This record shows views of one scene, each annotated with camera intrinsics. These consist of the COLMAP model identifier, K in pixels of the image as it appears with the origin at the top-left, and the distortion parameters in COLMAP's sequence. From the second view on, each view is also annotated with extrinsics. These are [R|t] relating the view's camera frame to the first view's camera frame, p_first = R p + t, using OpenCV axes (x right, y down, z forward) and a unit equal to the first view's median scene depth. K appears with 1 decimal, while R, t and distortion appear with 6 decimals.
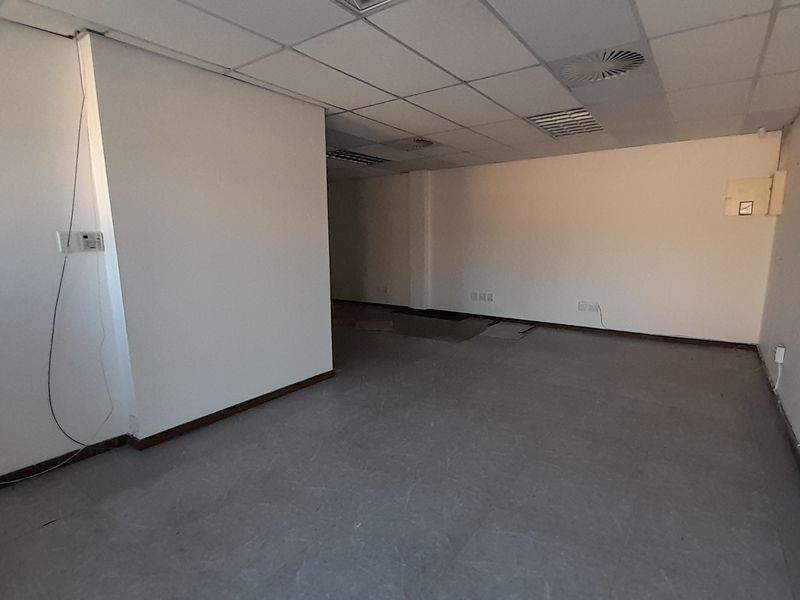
lens RADIAL K [[419.6, 0, 400.9], [0, 419.6, 313.1], [0, 0, 1]] dist [0.021552, -0.016020]
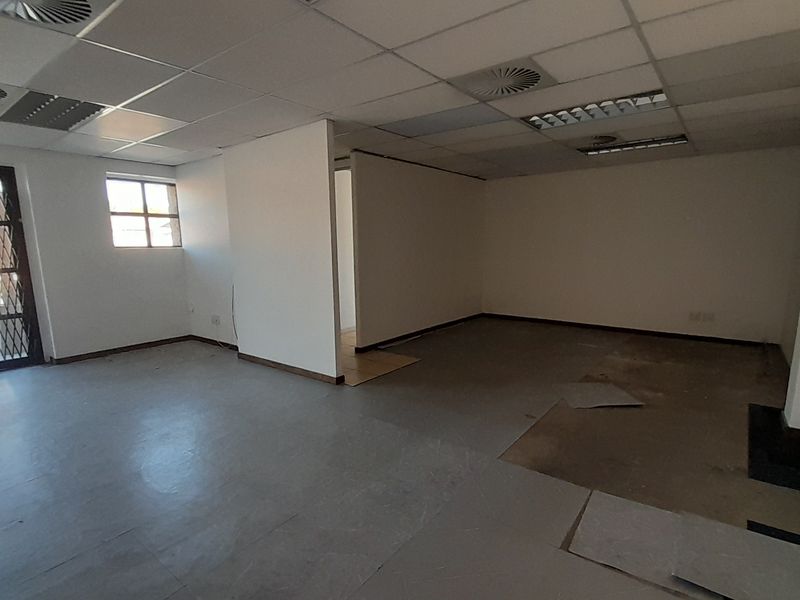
lens RADIAL K [[421.7, 0, 407.6], [0, 421.7, 313.2], [0, 0, 1]] dist [0.025258, -0.019879]
pose [[-0.029051, 0.172846, -0.984520, 0.898597], [-0.169364, 0.969844, 0.175267, -0.247785], [0.985125, 0.171834, 0.001099, 1.284764]]
